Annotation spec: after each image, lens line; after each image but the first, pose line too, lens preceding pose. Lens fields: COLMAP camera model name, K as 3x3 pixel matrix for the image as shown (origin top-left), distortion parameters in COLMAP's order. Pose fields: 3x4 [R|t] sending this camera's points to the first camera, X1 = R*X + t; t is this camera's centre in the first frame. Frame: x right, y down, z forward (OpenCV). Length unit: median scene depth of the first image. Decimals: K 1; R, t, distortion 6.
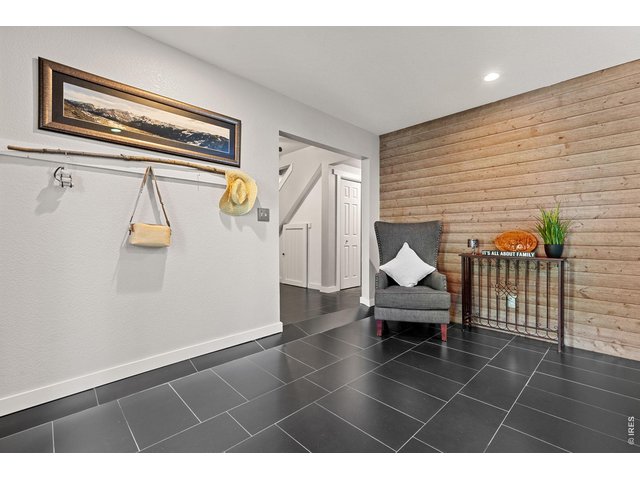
lens RADIAL K [[287.4, 0, 324.3], [0, 287.4, 234.7], [0, 0, 1]] dist [0.004878, -0.001378]
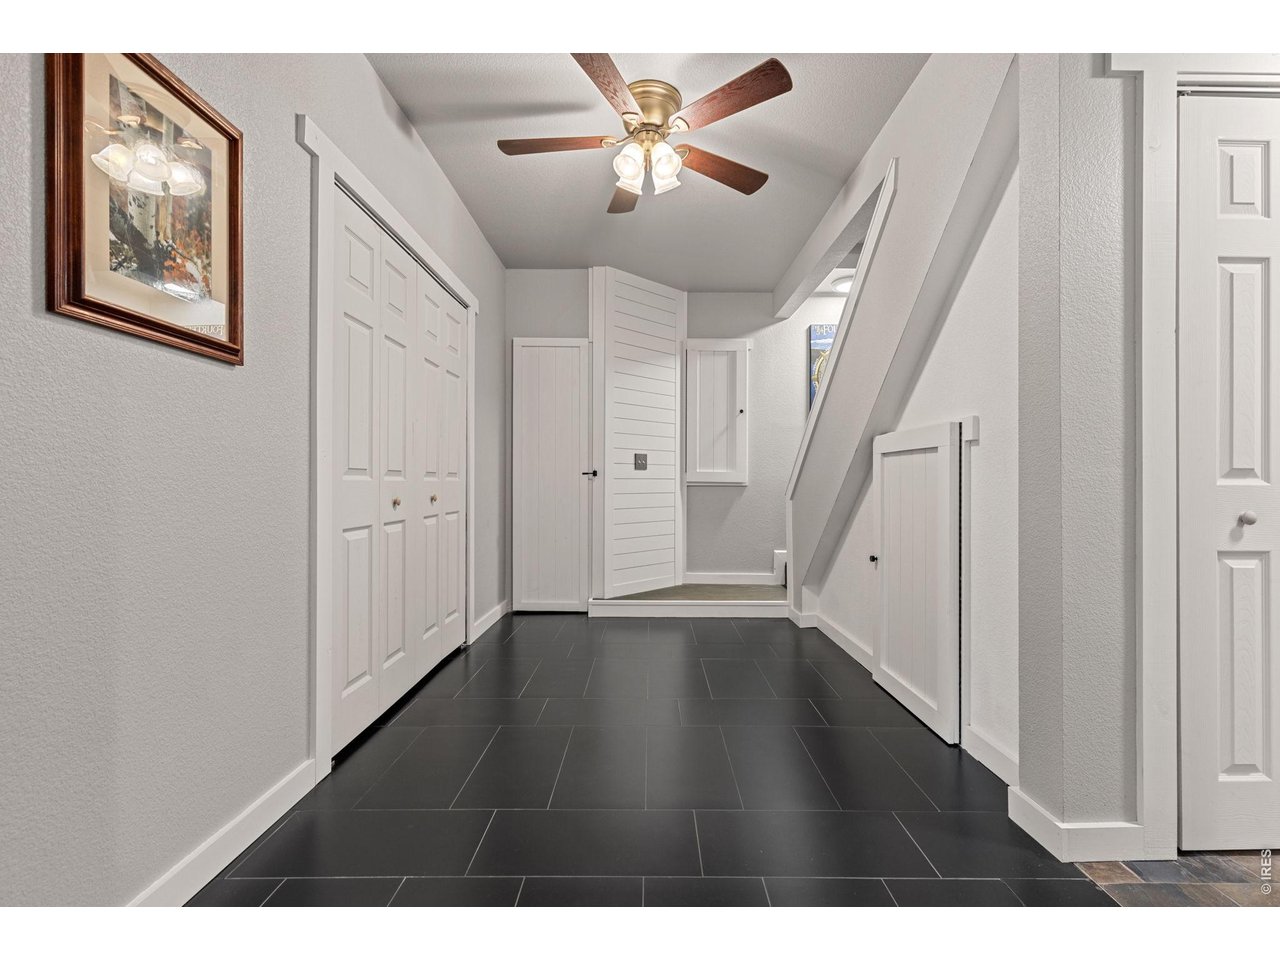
lens RADIAL K [[574.9, 0, 648.7], [0, 574.9, 469.4], [0, 0, 1]] dist [0.004878, -0.001378]
pose [[0.714826, -0.014452, -0.699153, 0.065199], [0.000133, 0.999789, -0.020531, 0.002784], [0.699302, 0.014583, 0.714678, 0.569685]]
